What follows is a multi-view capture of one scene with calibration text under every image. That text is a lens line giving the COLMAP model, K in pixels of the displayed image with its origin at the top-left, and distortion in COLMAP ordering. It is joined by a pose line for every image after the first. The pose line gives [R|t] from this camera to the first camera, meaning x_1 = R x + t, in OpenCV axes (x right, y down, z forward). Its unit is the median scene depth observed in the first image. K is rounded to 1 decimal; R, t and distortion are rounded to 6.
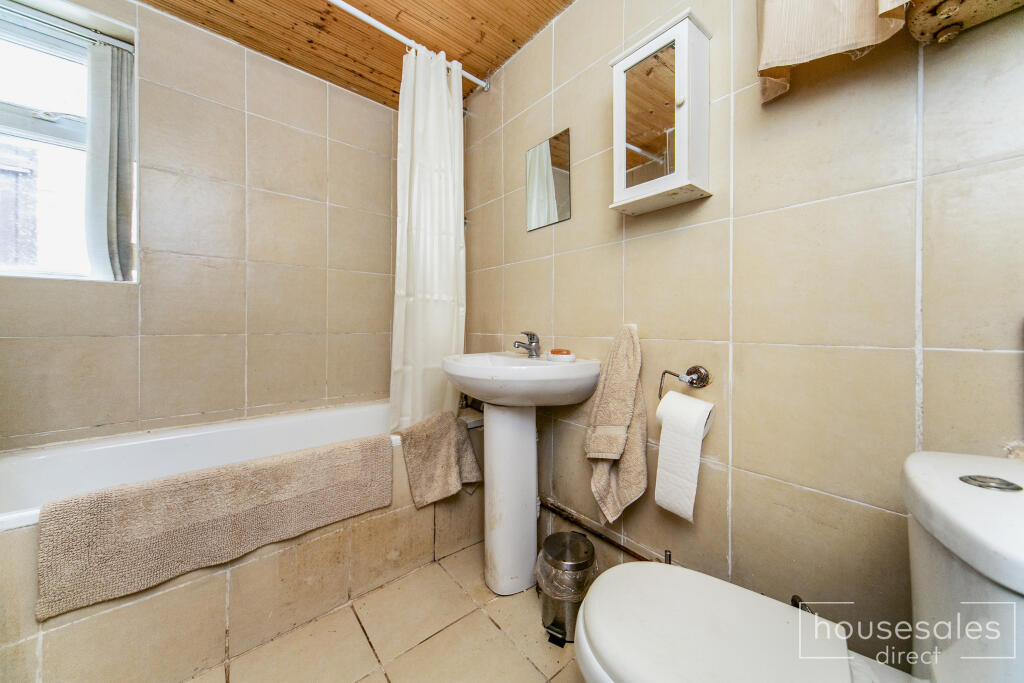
lens RADIAL K [[353.2, 0, 512.3], [0, 353.2, 330.4], [0, 0, 1]] dist [-0.000208, -0.000015]
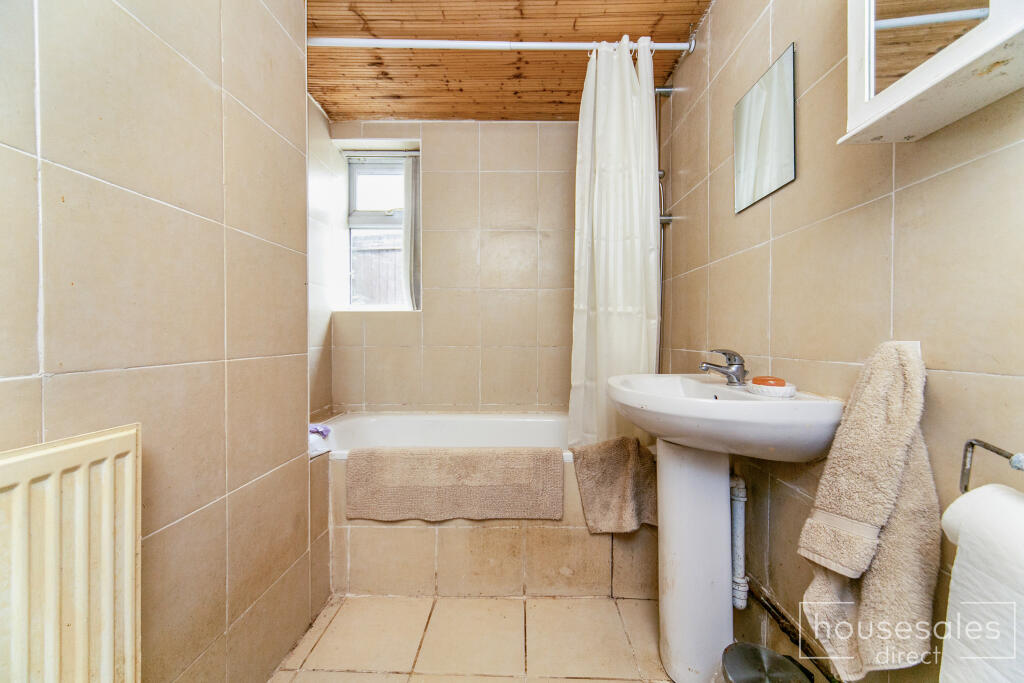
lens RADIAL K [[347.5, 0, 512.0], [0, 347.5, 341.5], [0, 0, 1]] dist [0.001797, 0.000067]
pose [[0.752395, 0.005843, -0.658687, 0.186556], [-0.005928, 0.999980, 0.002099, -0.012196], [0.658686, 0.002326, 0.752414, 0.156585]]
